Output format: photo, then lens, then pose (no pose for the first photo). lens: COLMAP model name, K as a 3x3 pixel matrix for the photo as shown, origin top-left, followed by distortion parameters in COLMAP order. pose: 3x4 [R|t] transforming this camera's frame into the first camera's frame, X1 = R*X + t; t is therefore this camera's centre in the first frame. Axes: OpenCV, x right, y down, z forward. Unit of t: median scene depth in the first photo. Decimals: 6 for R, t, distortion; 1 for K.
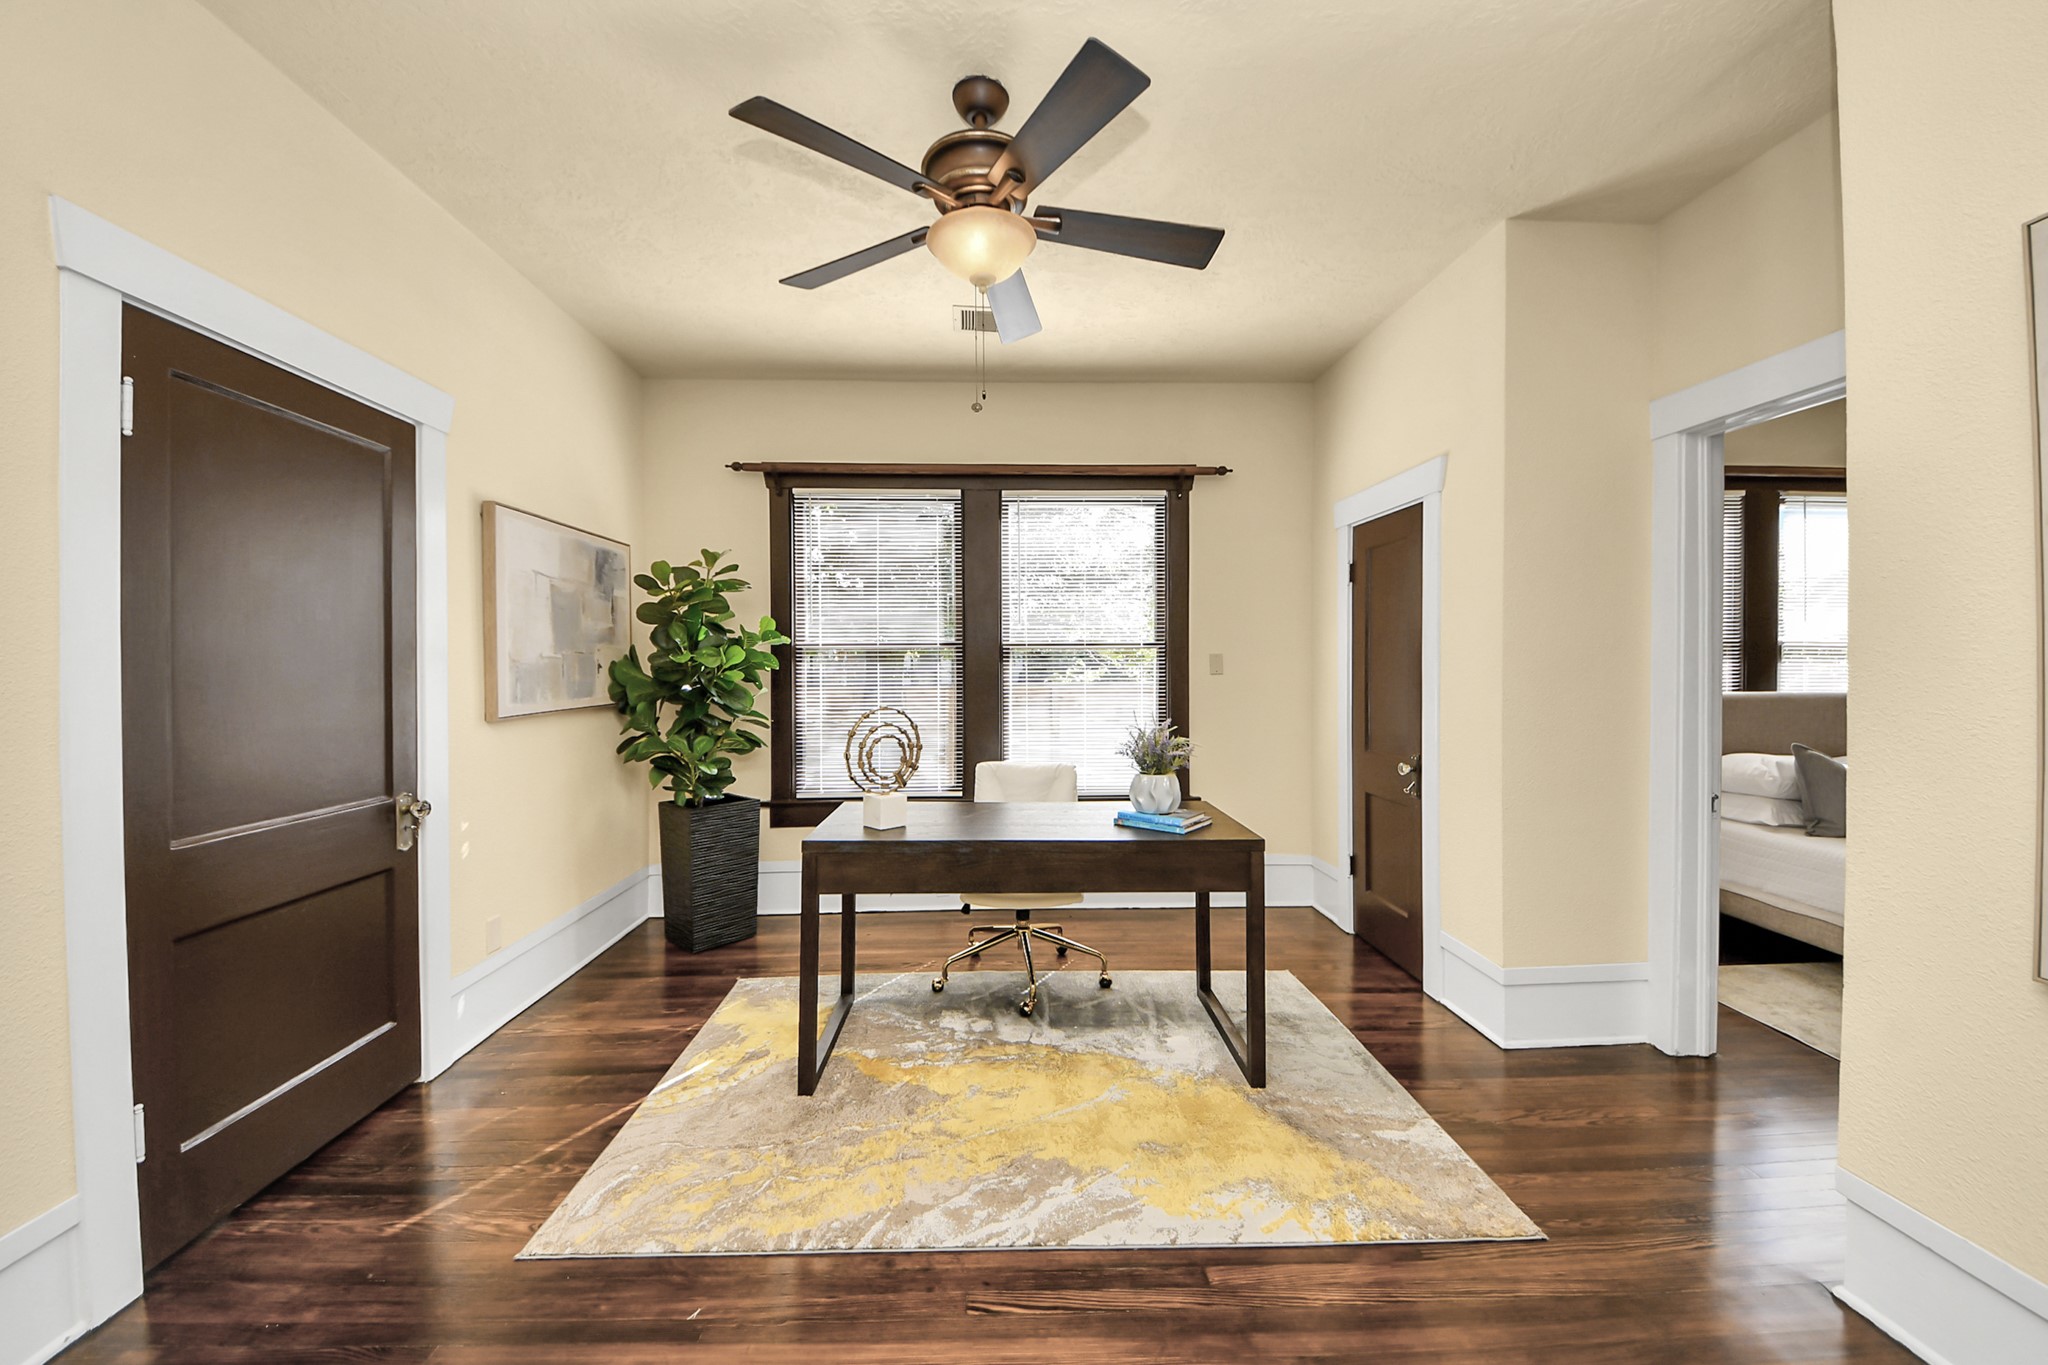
lens RADIAL K [[795.2, 0, 1007.3], [0, 795.2, 657.6], [0, 0, 1]] dist [0.020697, -0.000321]
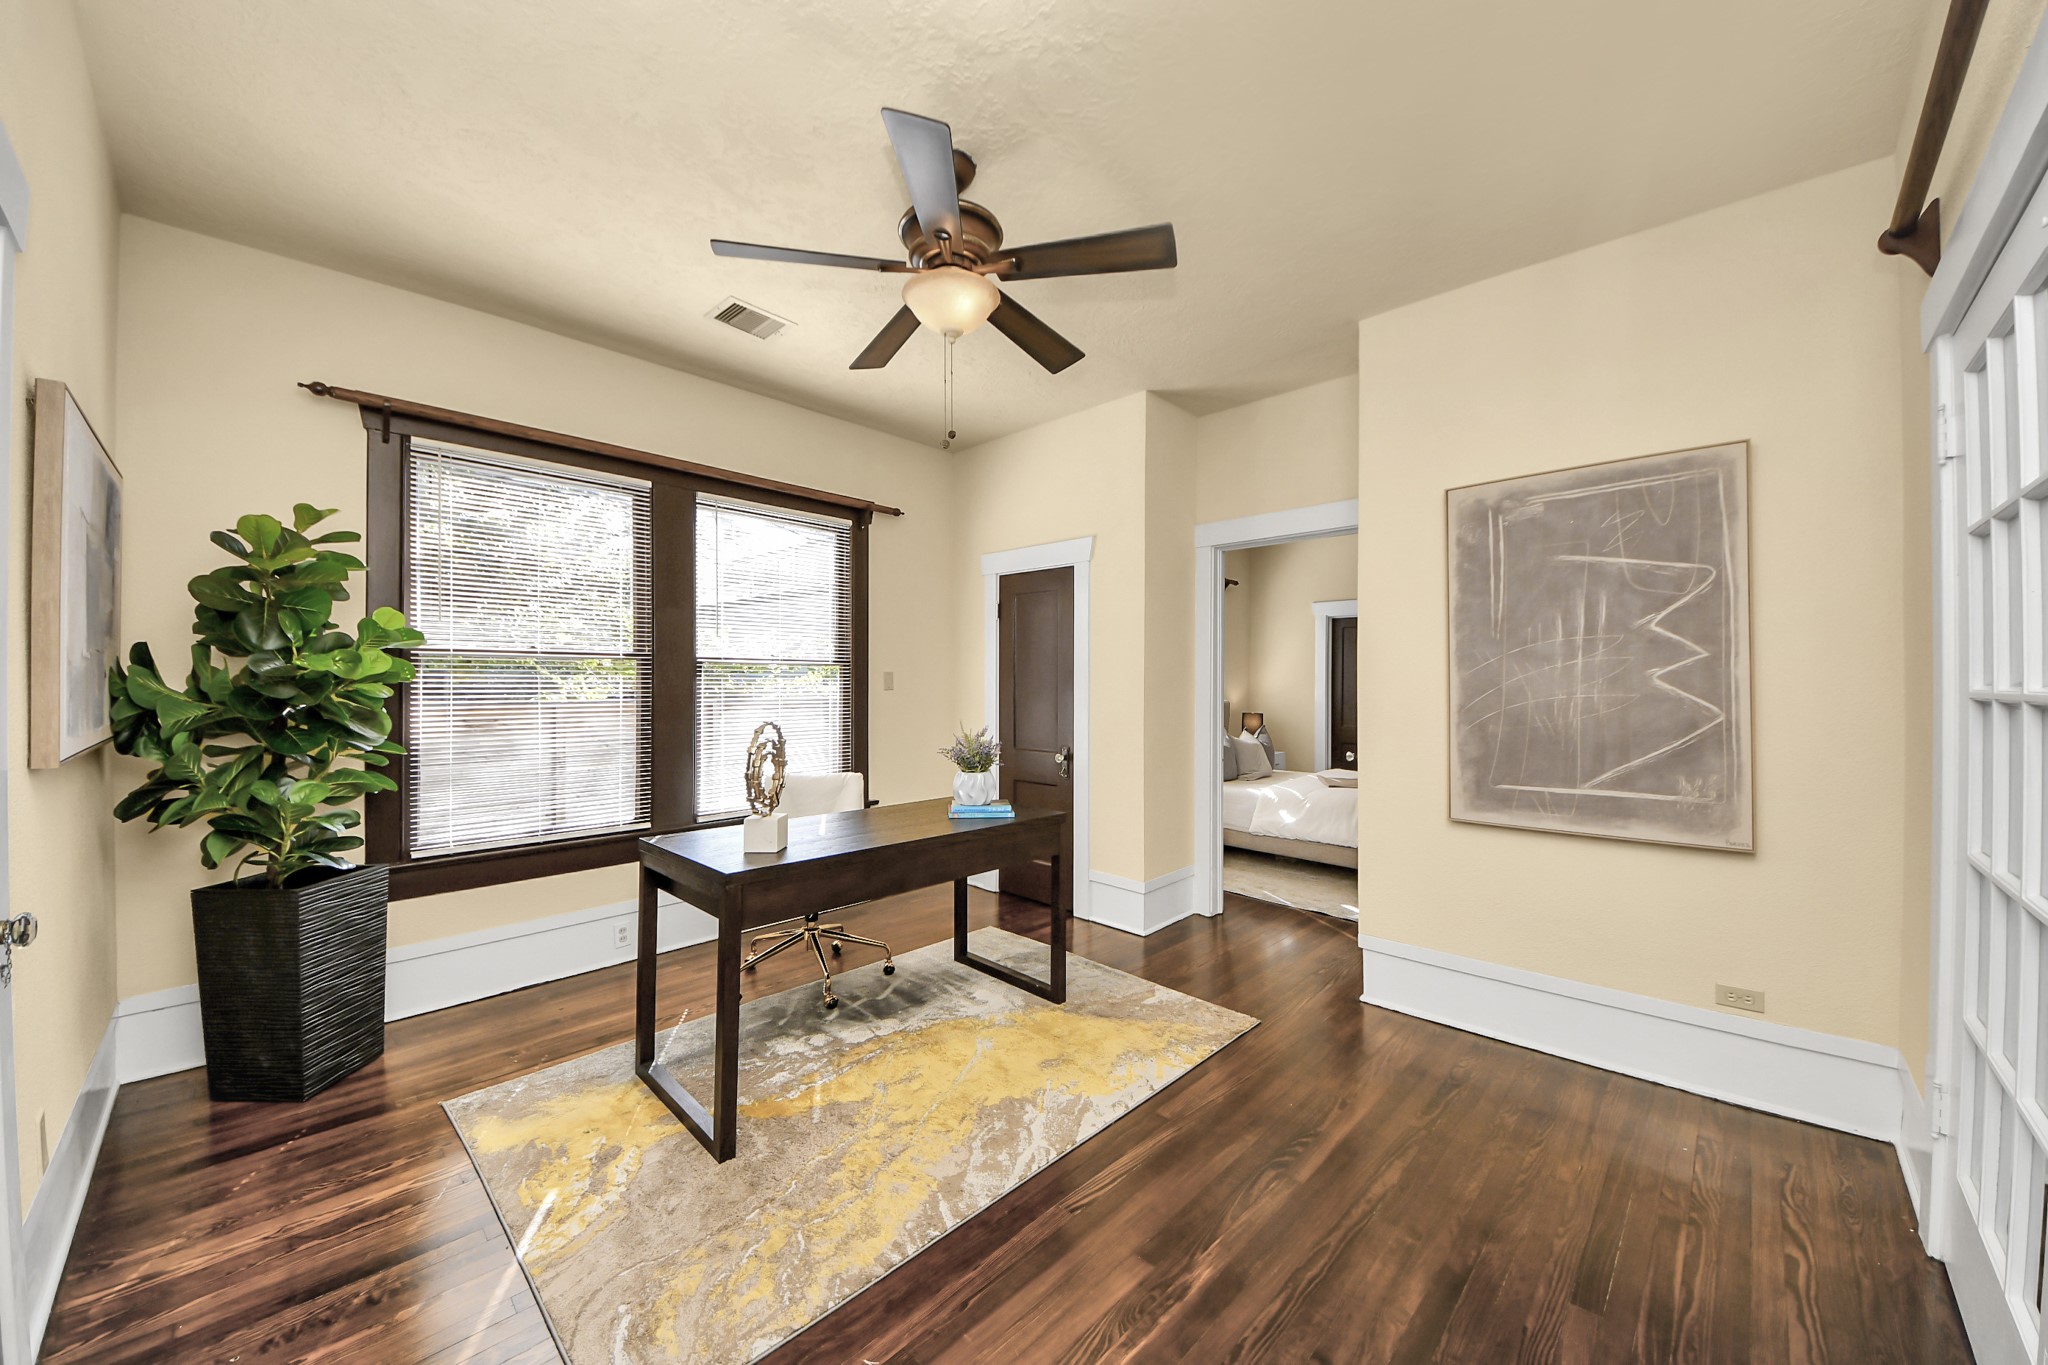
lens RADIAL K [[759.3, 0, 1035.6], [0, 759.3, 669.5], [0, 0, 1]] dist [0.013629, -0.001531]
pose [[0.704718, 0.020171, 0.709200, -0.538602], [-0.012821, 0.999795, -0.015696, 0.009261], [-0.709371, 0.001969, 0.704832, 0.135383]]
